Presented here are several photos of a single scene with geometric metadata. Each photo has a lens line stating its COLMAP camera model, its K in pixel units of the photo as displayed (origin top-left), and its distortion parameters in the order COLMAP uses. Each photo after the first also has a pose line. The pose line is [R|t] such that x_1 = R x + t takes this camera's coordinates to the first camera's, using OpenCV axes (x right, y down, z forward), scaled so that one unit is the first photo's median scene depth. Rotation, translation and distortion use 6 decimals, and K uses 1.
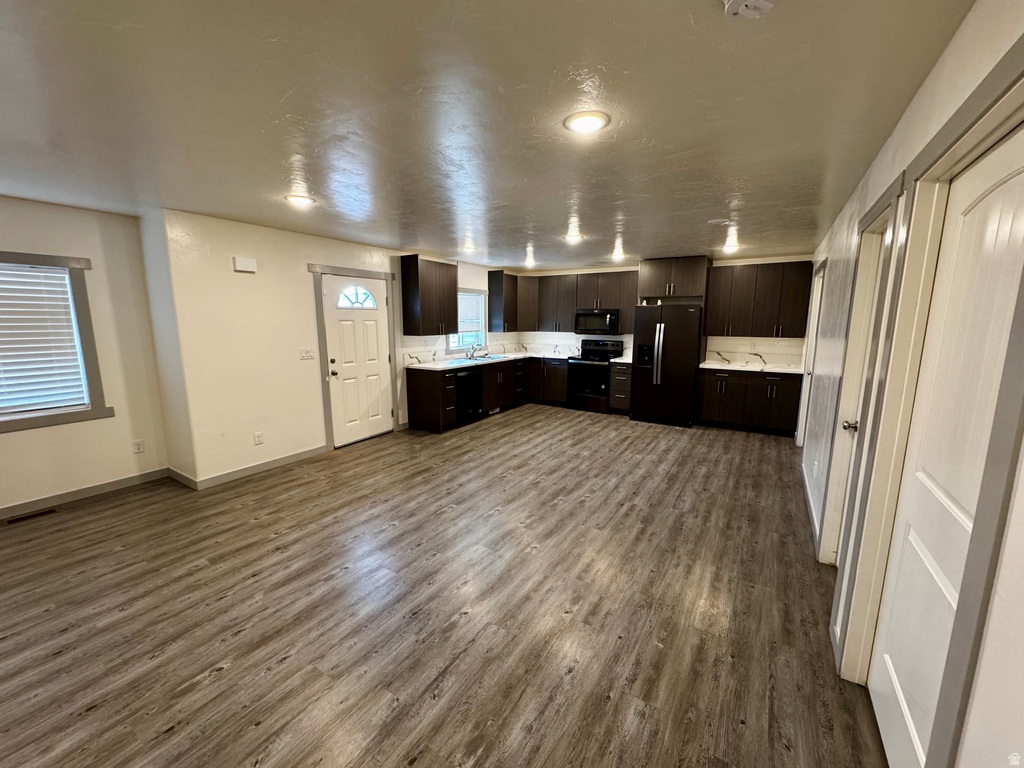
lens RADIAL K [[407.2, 0, 513.0], [0, 407.2, 384.4], [0, 0, 1]] dist [-0.003547, -0.000056]
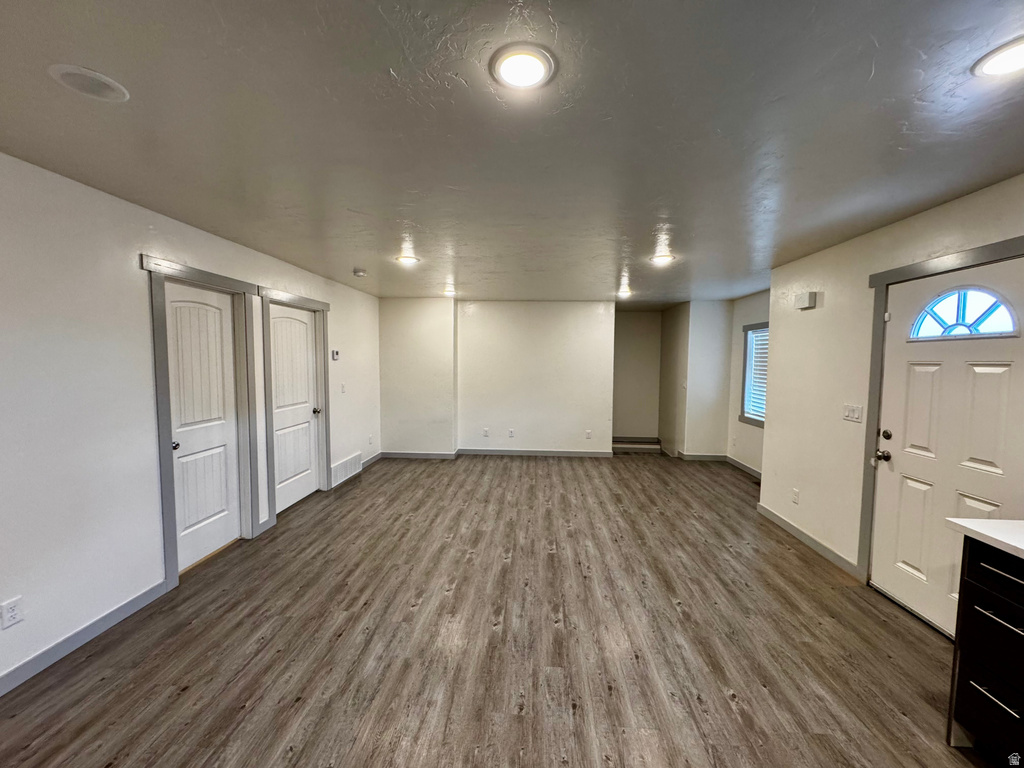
lens RADIAL K [[407.2, 0, 513.0], [0, 407.2, 384.4], [0, 0, 1]] dist [-0.003547, -0.000056]
pose [[-0.875708, 0.018103, -0.482502, 0.266218], [-0.089146, 0.976056, 0.198415, -0.182486], [0.474541, 0.216766, -0.853126, 1.163769]]
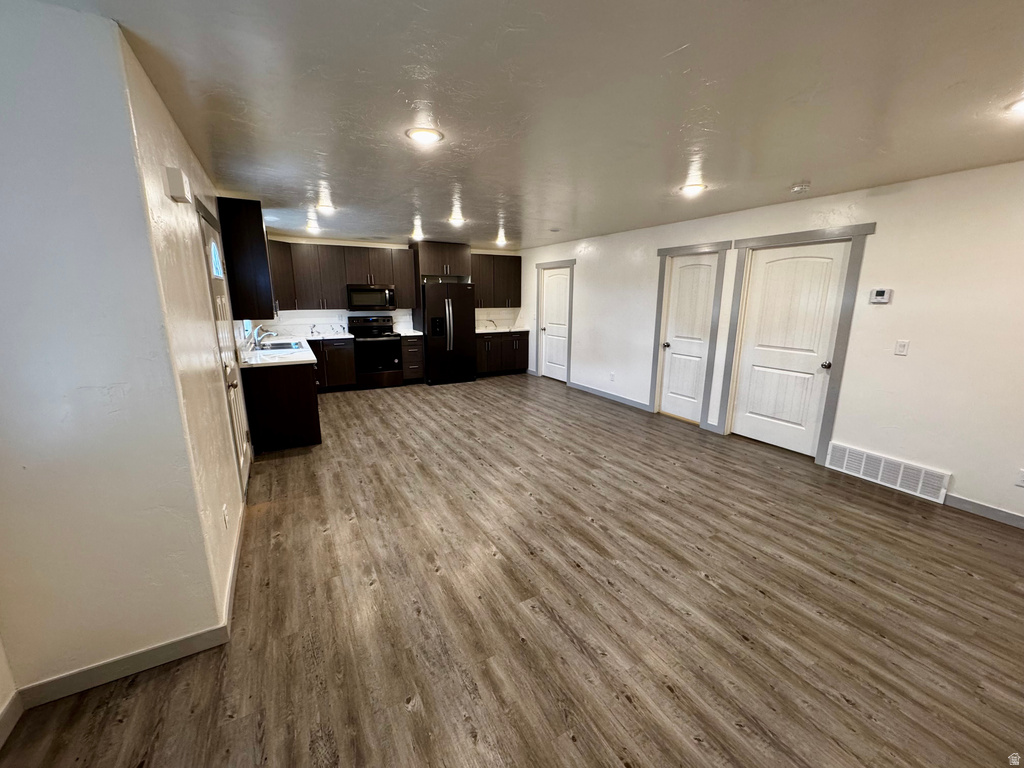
lens RADIAL K [[407.2, 0, 513.0], [0, 407.2, 384.4], [0, 0, 1]] dist [-0.003547, -0.000056]
pose [[0.475514, -0.190135, 0.858915, -0.729053], [0.137652, 0.980418, 0.140825, -0.054963], [-0.868872, 0.051267, 0.492375, 0.317959]]
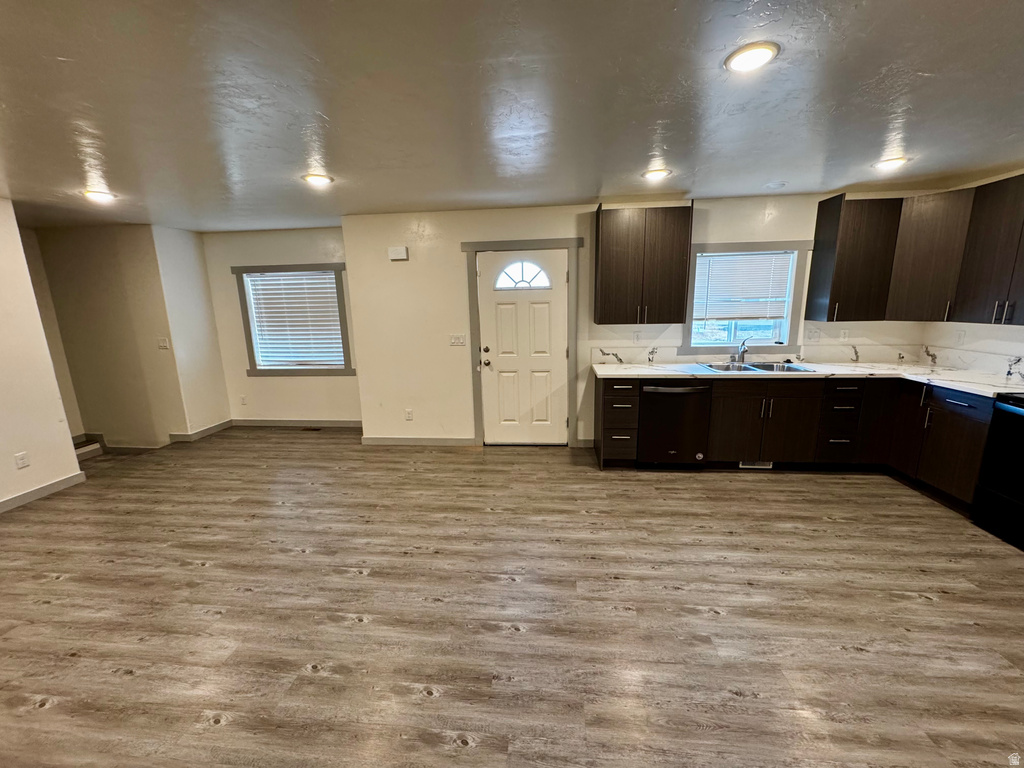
lens RADIAL K [[407.2, 0, 513.0], [0, 407.2, 384.4], [0, 0, 1]] dist [-0.003547, -0.000056]
pose [[0.450399, 0.165793, -0.877299, 0.366278], [-0.120040, 0.984931, 0.124506, -0.096391], [0.884721, 0.049234, 0.463514, 0.611035]]
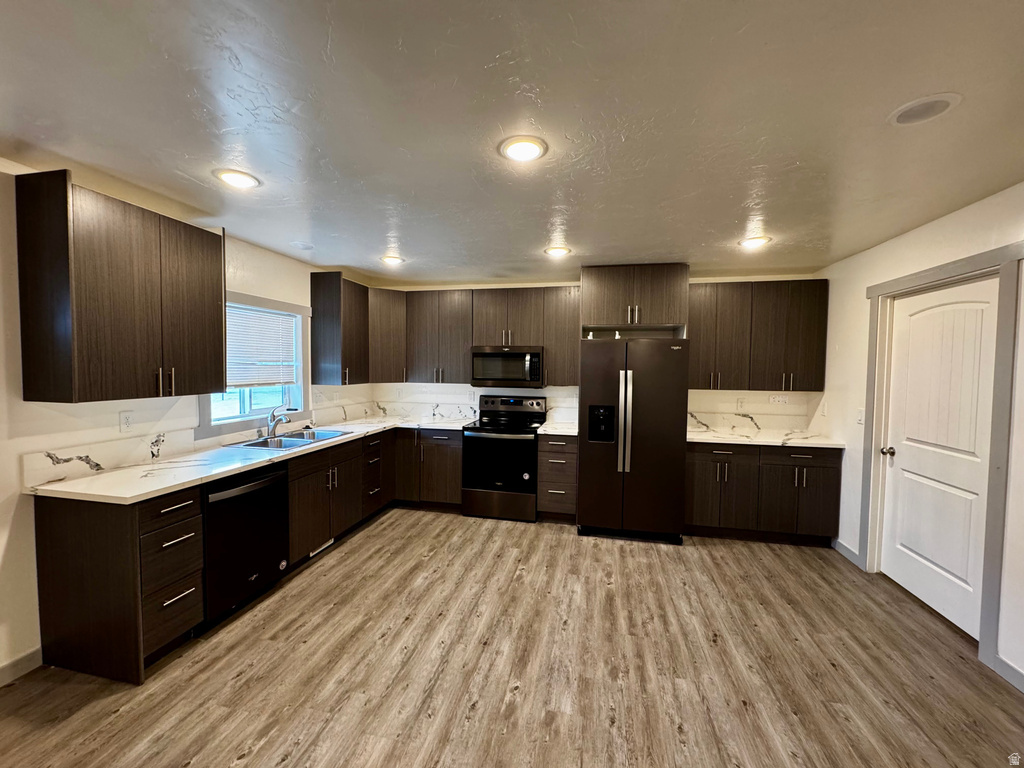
lens RADIAL K [[407.2, 0, 513.0], [0, 407.2, 384.4], [0, 0, 1]] dist [-0.003547, -0.000056]
pose [[0.937683, -0.009015, 0.347376, 0.002283], [0.048197, 0.993375, -0.104319, -0.088875], [-0.344134, 0.114561, 0.931905, 0.604490]]
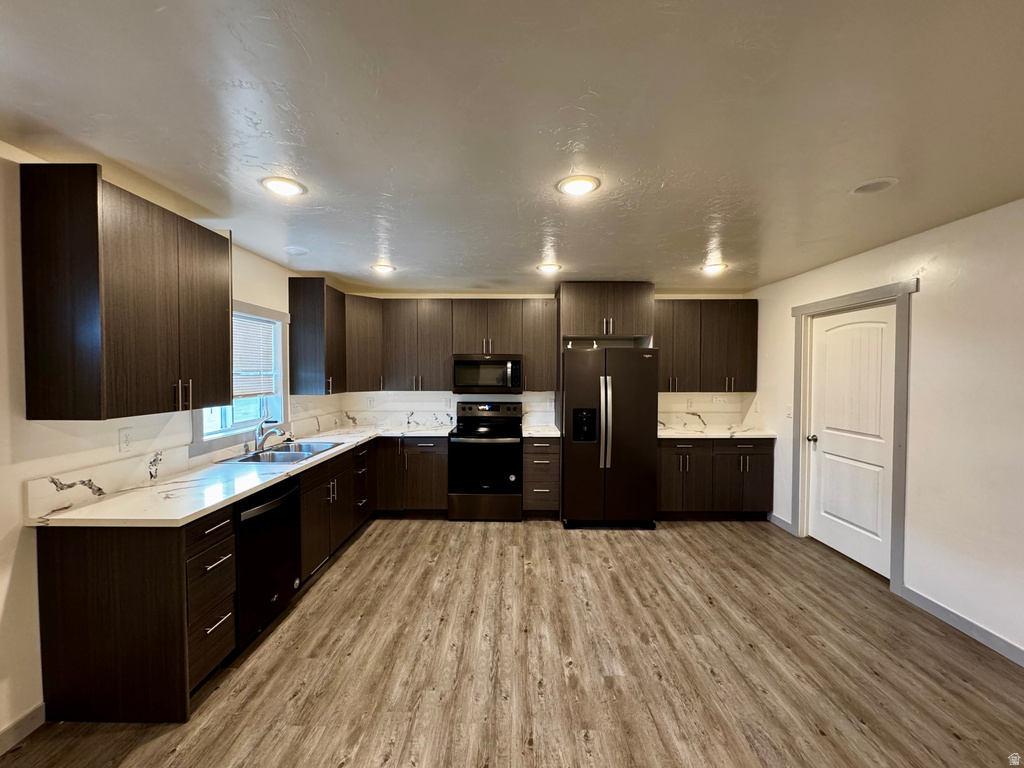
lens RADIAL K [[407.2, 0, 513.0], [0, 407.2, 384.4], [0, 0, 1]] dist [-0.003547, -0.000056]
pose [[0.847539, -0.017811, 0.530434, -0.137651], [0.086350, 0.990748, -0.104704, -0.094825], [-0.523661, 0.134544, 0.841236, 0.626522]]
